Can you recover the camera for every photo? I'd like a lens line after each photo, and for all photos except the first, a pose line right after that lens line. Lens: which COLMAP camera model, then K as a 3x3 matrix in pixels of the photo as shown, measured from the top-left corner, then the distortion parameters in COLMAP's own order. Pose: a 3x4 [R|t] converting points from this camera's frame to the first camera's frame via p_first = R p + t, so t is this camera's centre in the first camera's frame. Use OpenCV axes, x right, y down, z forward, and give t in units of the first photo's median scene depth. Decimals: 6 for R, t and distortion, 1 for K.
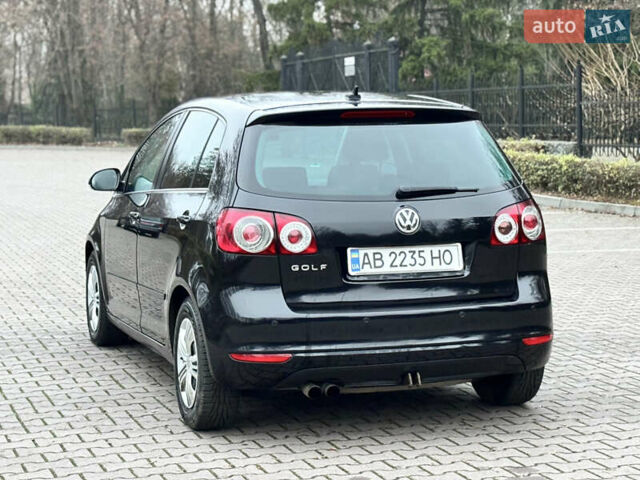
lens RADIAL K [[1465.9, 0, 320.0], [0, 1465.9, 240.0], [0, 0, 1]] dist [0.236573, -0.717167]
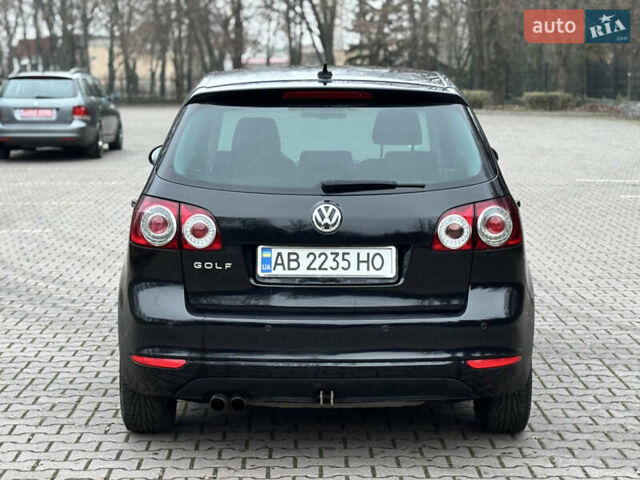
lens RADIAL K [[1465.9, 0, 320.0], [0, 1465.9, 240.0], [0, 0, 1]] dist [0.236573, -0.717167]
pose [[0.953118, 0.050305, -0.298387, 0.317046], [-0.042529, 0.998566, 0.032501, -0.028369], [0.299594, -0.018287, 0.953891, 0.159993]]
